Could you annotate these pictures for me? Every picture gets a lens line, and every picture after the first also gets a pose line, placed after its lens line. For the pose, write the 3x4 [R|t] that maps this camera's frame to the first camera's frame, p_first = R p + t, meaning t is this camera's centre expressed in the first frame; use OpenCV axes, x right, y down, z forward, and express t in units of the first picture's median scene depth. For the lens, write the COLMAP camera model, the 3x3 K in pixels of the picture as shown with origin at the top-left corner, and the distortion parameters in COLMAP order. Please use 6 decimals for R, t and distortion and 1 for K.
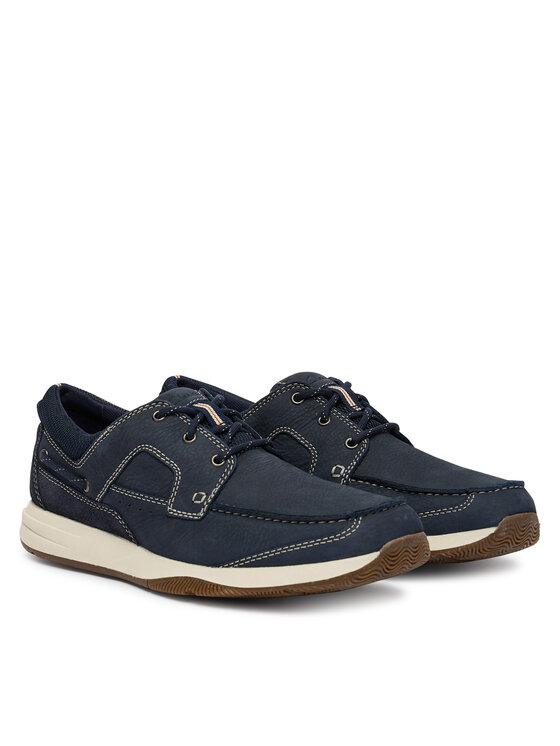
lens RADIAL K [[1901.7, 0, 280.0], [0, 1901.7, 373.0], [0, 0, 1]] dist [-0.000188, -0.032802]
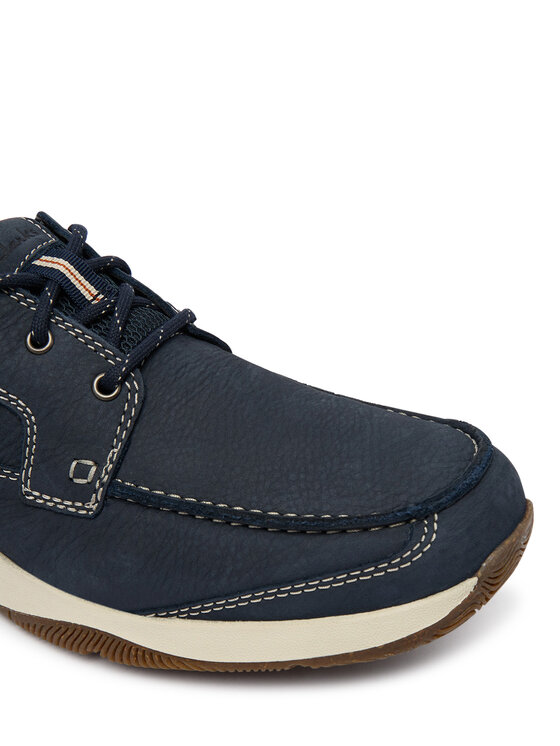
lens RADIAL K [[855.7, 0, 280.0], [0, 855.7, 373.0], [0, 0, 1]] dist [0.140221, -0.001237]
pose [[0.971154, -0.159431, 0.177317, -0.027986], [0.079899, 0.918199, 0.387979, -0.043842], [-0.224668, -0.362620, 0.904451, 0.789361]]
